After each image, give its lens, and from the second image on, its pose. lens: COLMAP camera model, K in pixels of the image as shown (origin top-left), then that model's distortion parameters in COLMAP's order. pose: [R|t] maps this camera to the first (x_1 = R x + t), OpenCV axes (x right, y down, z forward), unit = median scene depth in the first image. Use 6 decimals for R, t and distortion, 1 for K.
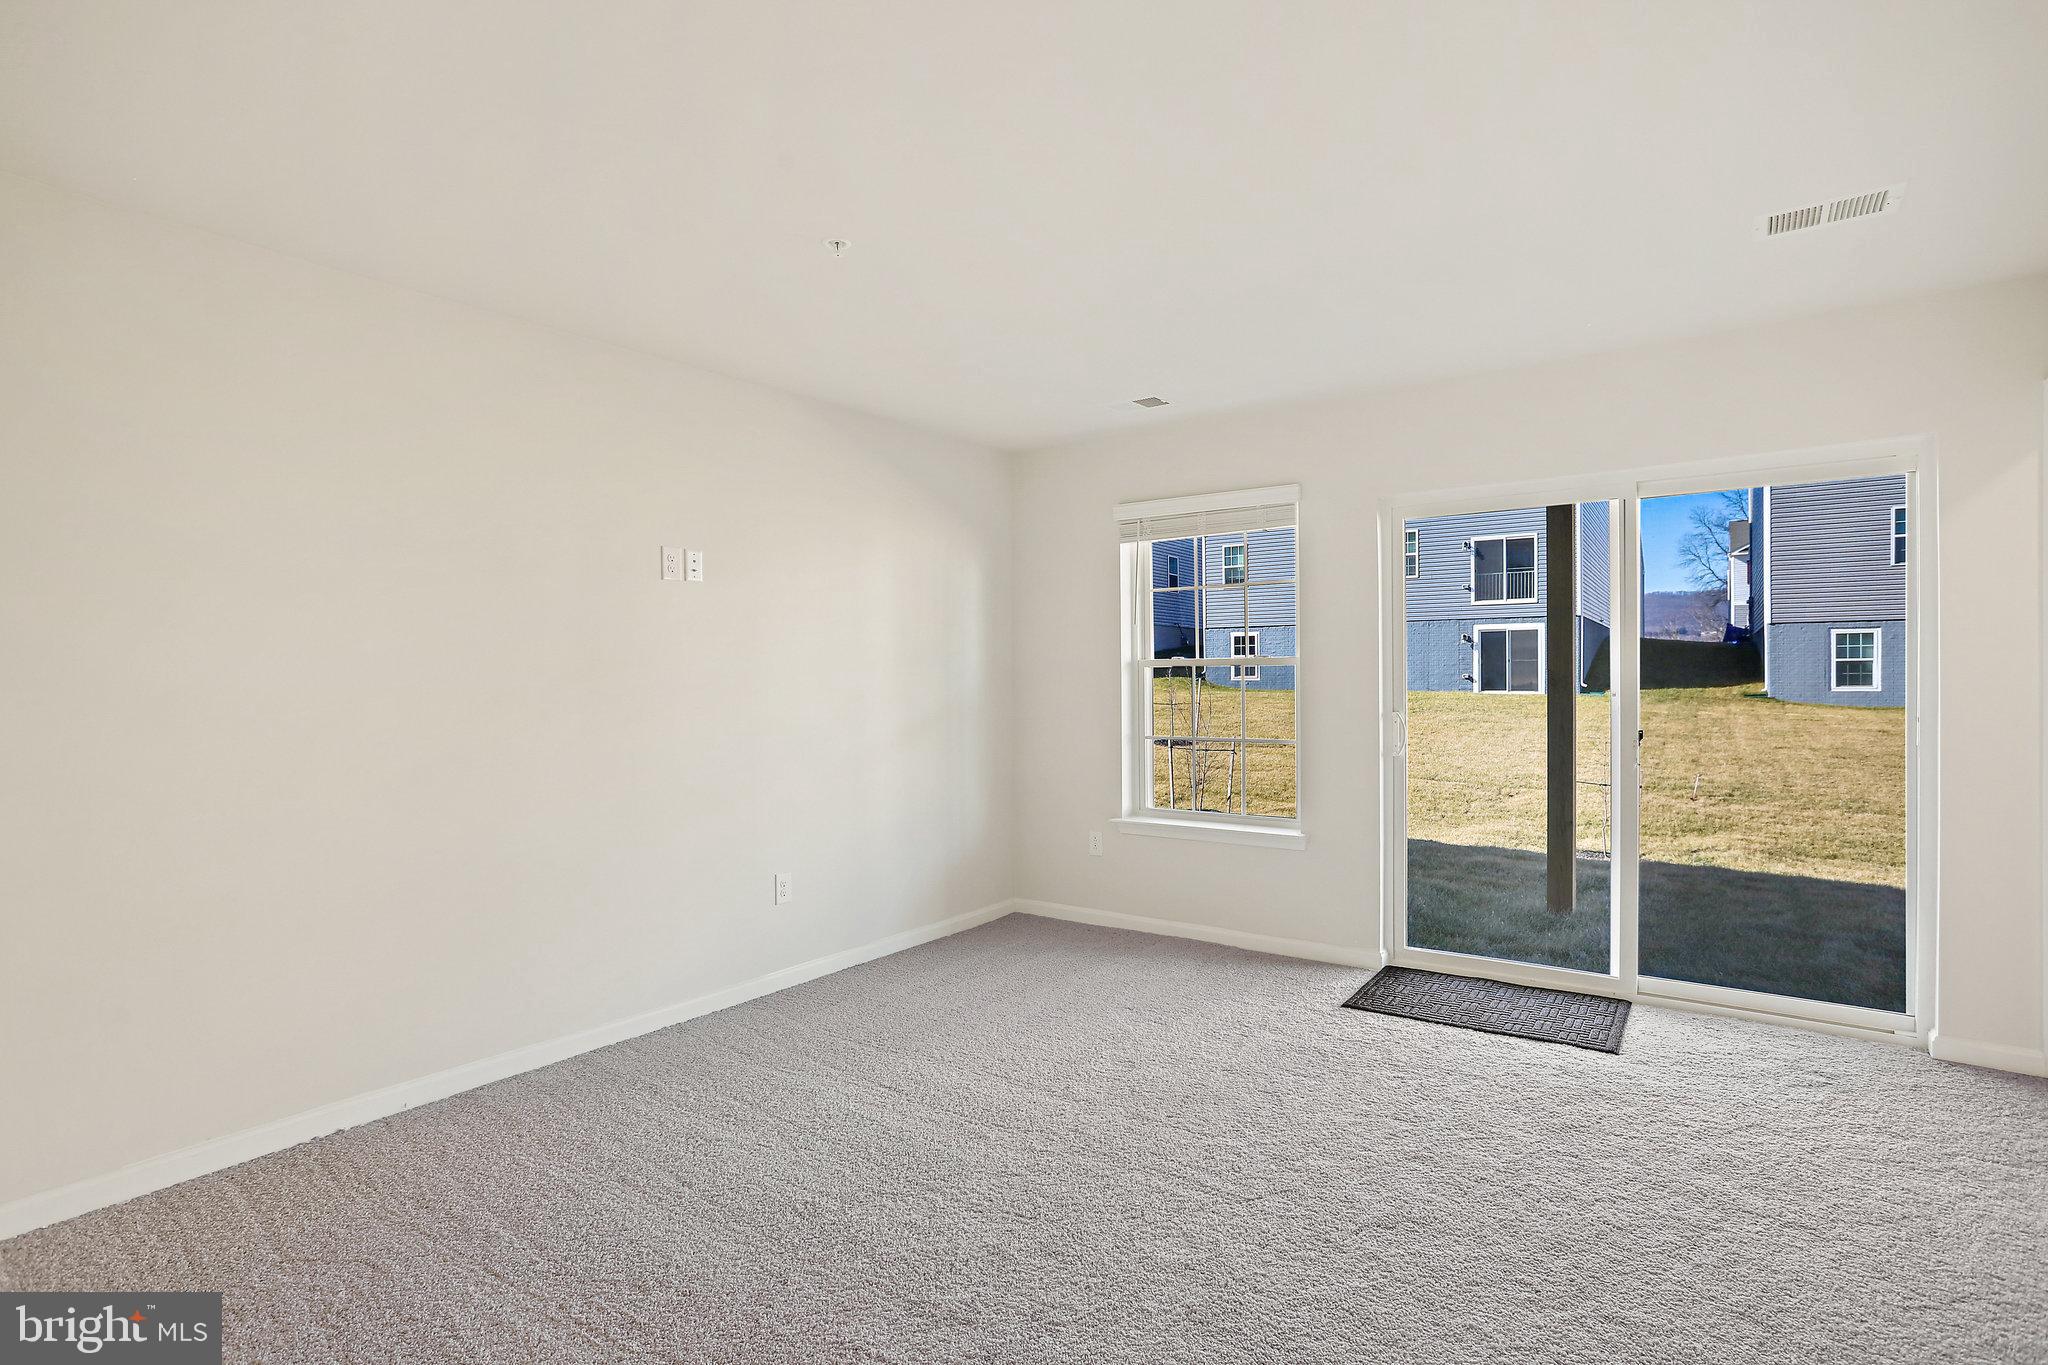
lens RADIAL K [[1001.2, 0, 1024.0], [0, 1001.2, 682.5], [0, 0, 1]] dist [-0.060498, 0.035474]
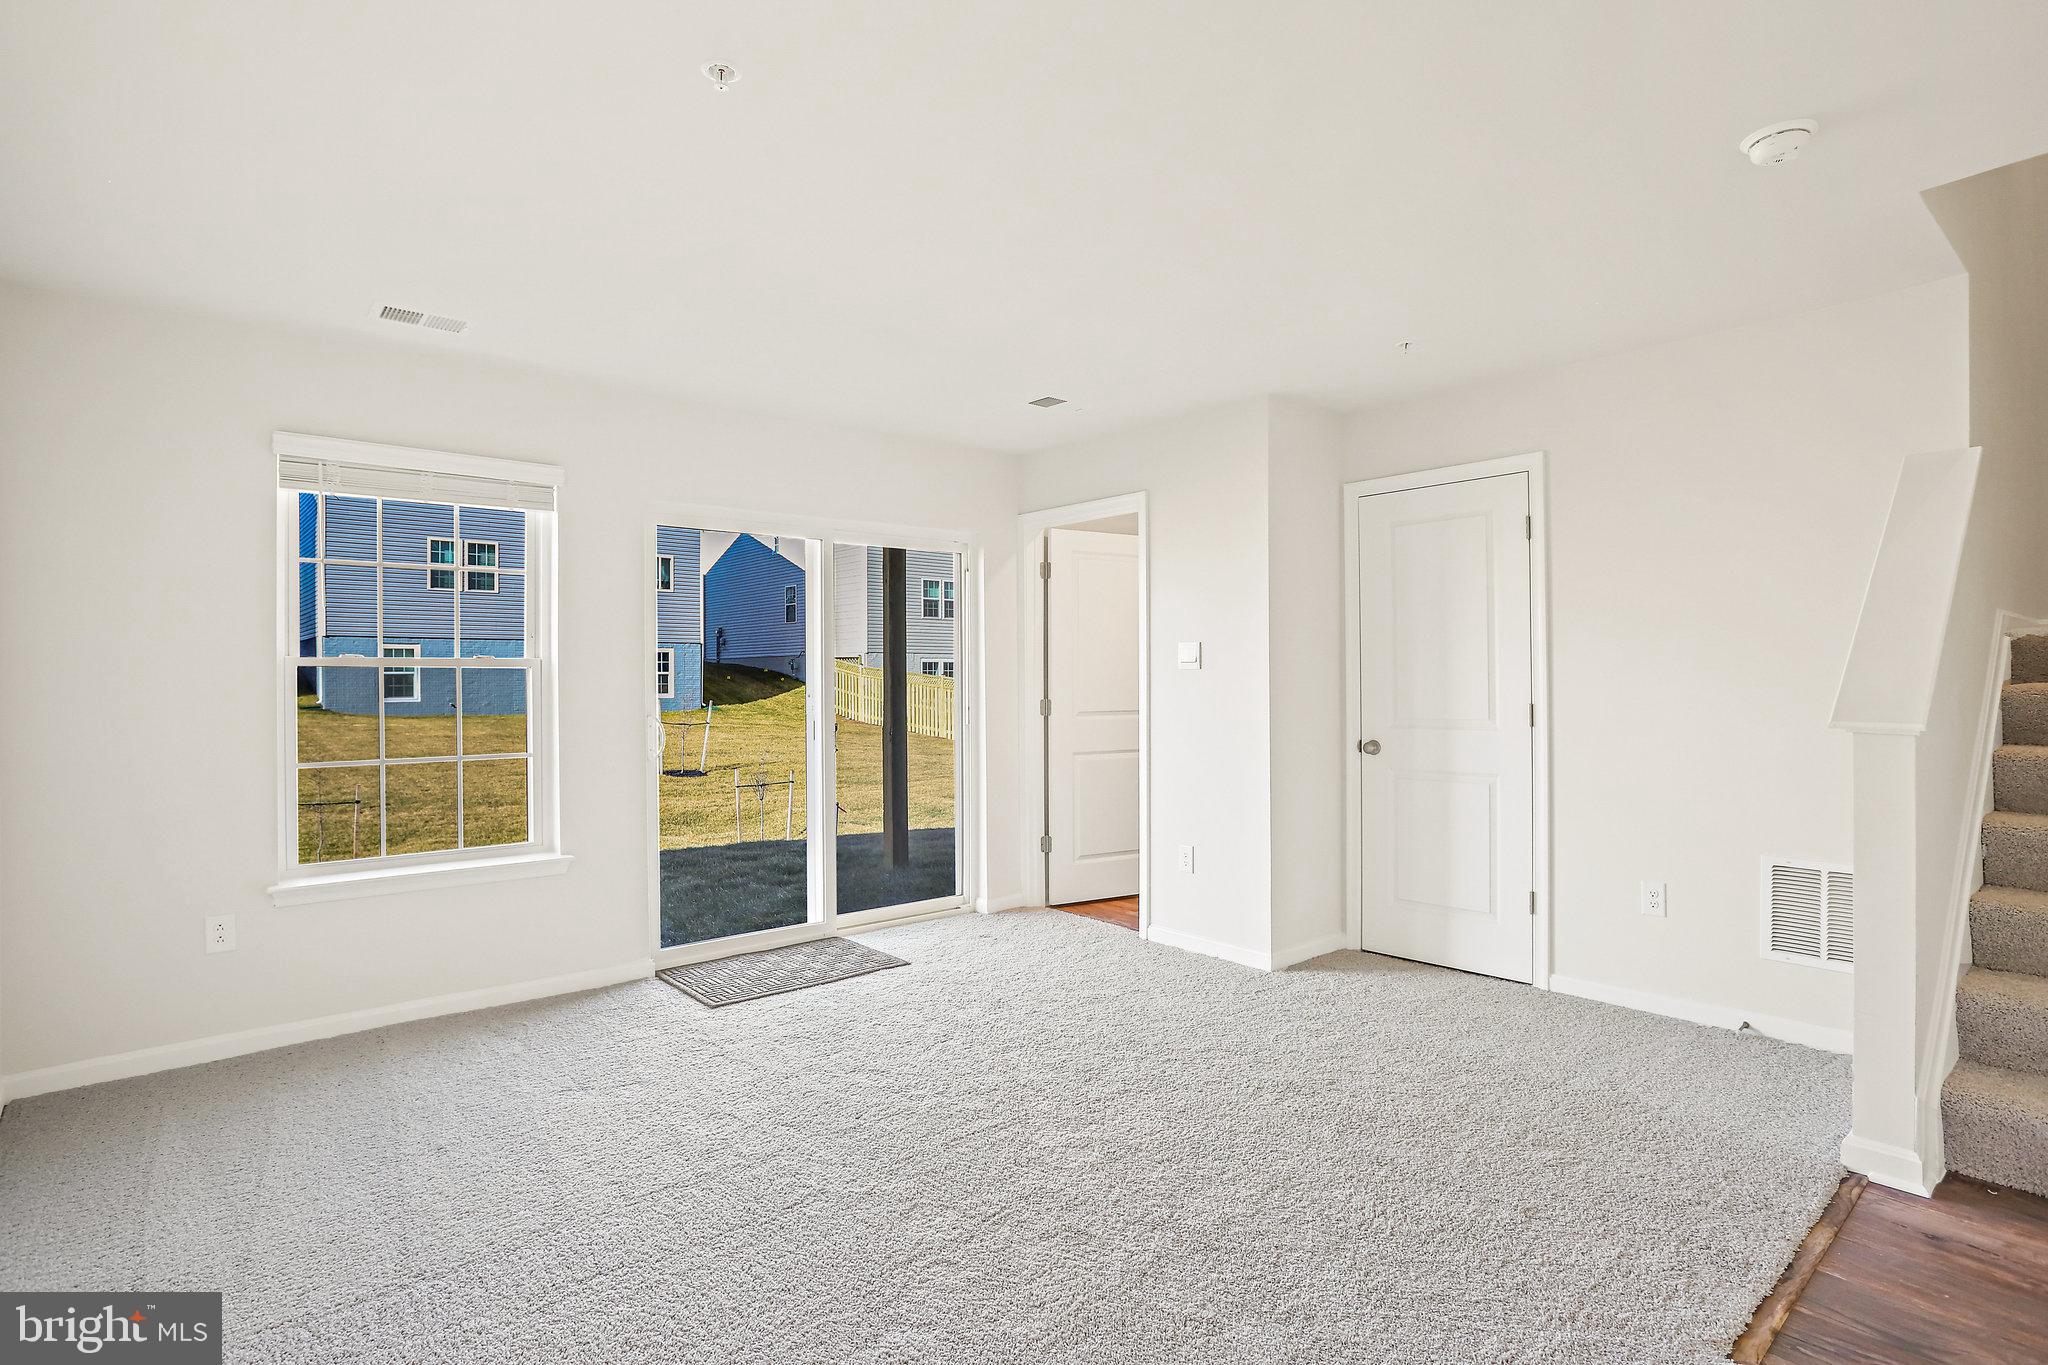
lens RADIAL K [[1026.0, 0, 1024.0], [0, 1026.0, 682.5], [0, 0, 1]] dist [-0.035121, 0.021687]
pose [[0.235416, 0.004495, 0.971884, -0.512734], [0.008788, 0.999939, -0.006754, 0.005310], [-0.971855, 0.010131, 0.235362, 0.372911]]
